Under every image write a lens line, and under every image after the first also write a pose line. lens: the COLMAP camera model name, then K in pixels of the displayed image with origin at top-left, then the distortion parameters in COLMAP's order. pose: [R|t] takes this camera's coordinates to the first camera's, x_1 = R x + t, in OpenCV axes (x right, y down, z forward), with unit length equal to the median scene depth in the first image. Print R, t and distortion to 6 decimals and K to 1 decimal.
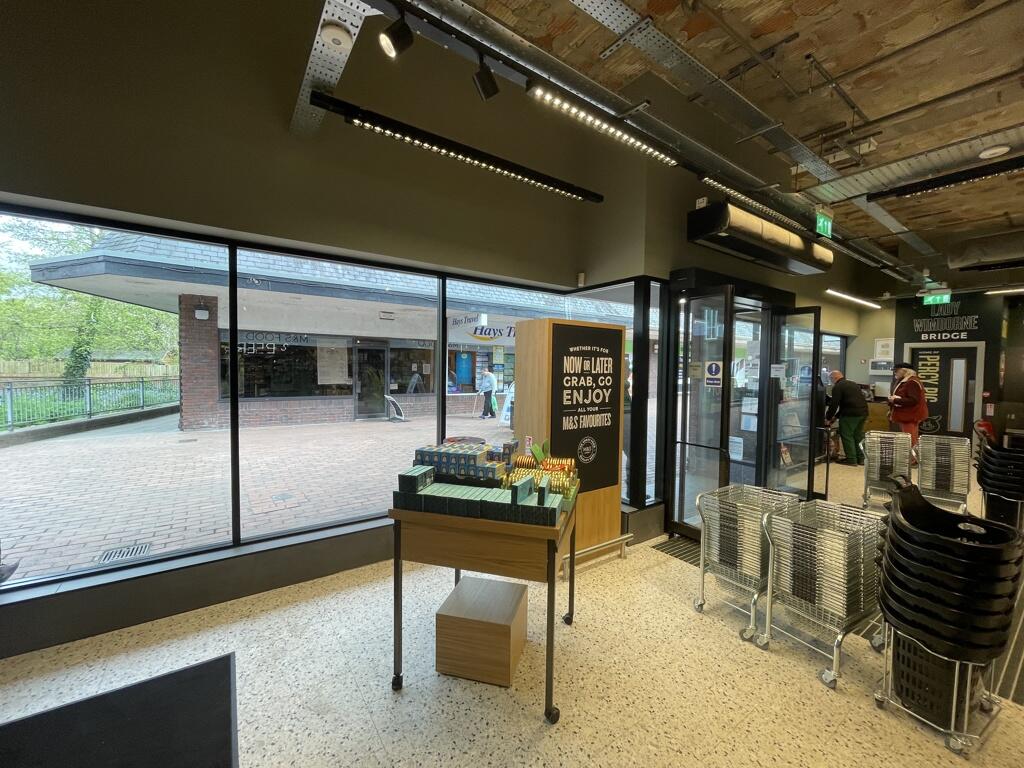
lens RADIAL K [[412.5, 0, 510.1], [0, 412.5, 387.6], [0, 0, 1]] dist [0.000392, 0.000244]
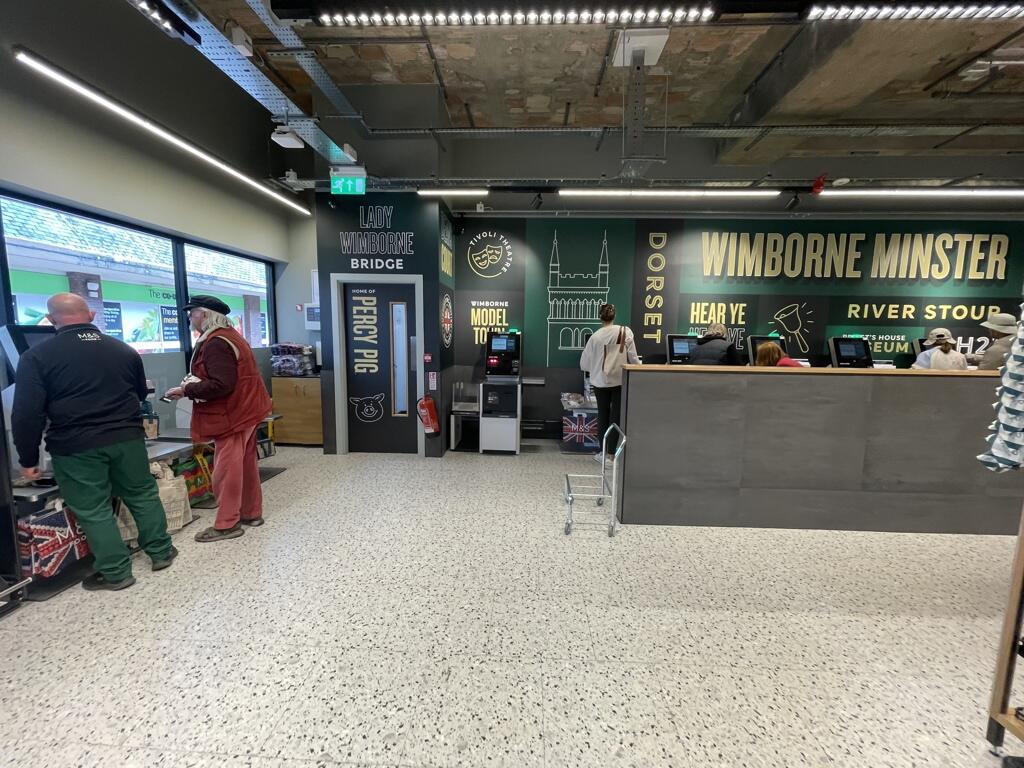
lens RADIAL K [[412.5, 0, 509.7], [0, 412.5, 382.1], [0, 0, 1]] dist [0.000392, 0.000244]
pose [[0.617270, -0.095867, 0.780889, 0.680534], [0.032879, 0.994824, 0.096142, -0.003919], [-0.786064, -0.033671, 0.617227, 0.467435]]
